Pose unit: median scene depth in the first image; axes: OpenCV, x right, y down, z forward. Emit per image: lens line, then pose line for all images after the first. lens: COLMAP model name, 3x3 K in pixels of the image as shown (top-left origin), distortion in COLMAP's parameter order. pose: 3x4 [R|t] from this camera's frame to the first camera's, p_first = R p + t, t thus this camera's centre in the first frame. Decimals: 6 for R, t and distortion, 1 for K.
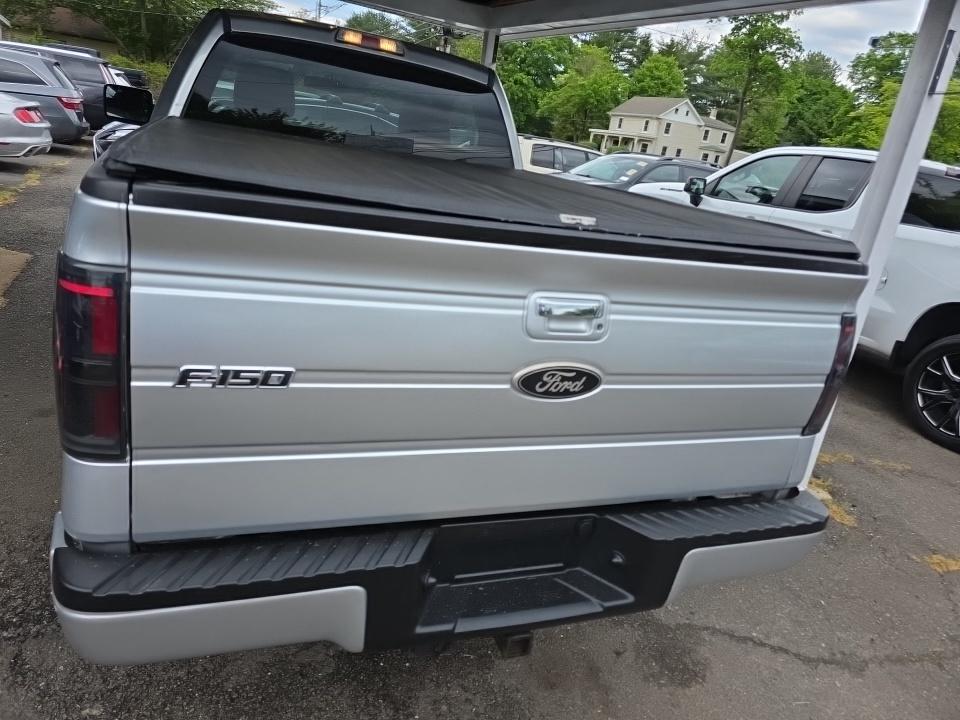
lens RADIAL K [[664.2, 0, 470.3], [0, 664.2, 354.0], [0, 0, 1]] dist [0.053101, -0.049155]
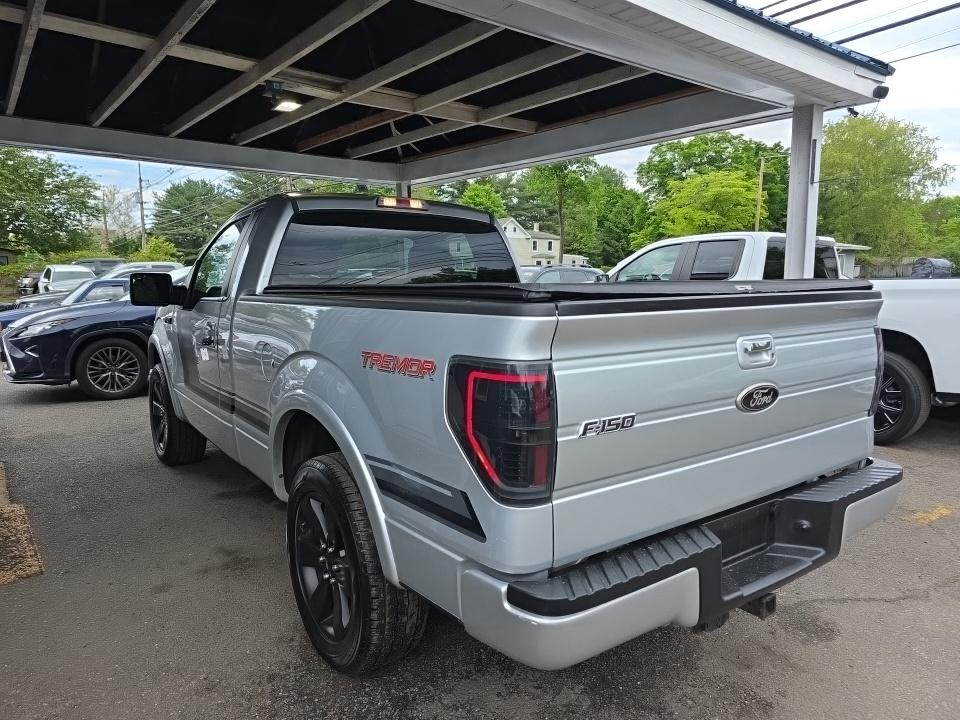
lens RADIAL K [[664.2, 0, 483.2], [0, 664.2, 357.9], [0, 0, 1]] dist [0.053101, -0.049155]
pose [[0.953823, -0.188936, 0.233504, -0.377597], [0.227591, 0.961924, -0.151341, 0.021109], [-0.196020, 0.197496, 0.960506, -0.142909]]
